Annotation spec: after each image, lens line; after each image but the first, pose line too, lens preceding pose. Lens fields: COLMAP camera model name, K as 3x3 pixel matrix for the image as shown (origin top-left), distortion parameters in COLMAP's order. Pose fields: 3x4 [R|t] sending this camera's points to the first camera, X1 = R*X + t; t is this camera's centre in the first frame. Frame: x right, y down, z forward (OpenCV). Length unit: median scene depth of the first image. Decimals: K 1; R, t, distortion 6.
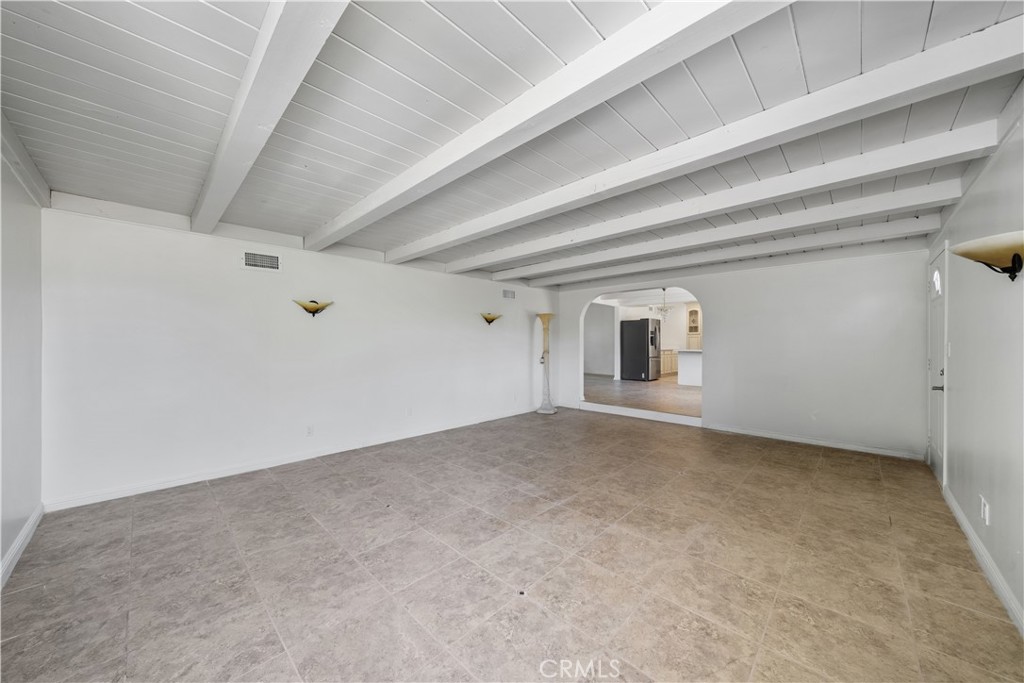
lens RADIAL K [[361.1, 0, 491.6], [0, 361.1, 343.7], [0, 0, 1]] dist [-0.002606, -0.000070]
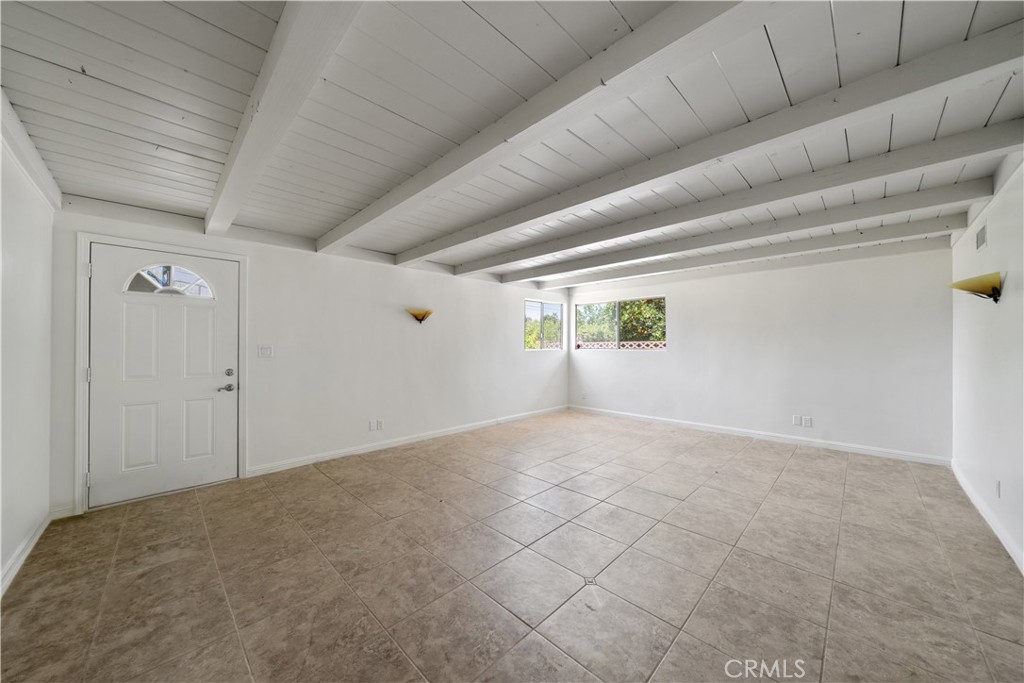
lens RADIAL K [[361.1, 0, 491.6], [0, 361.1, 343.7], [0, 0, 1]] dist [-0.002606, -0.000070]
pose [[-0.999882, -0.000456, 0.015352, 0.461084], [-0.000479, 0.999999, -0.001487, -0.006247], [-0.015352, -0.001494, -0.999881, 2.131853]]
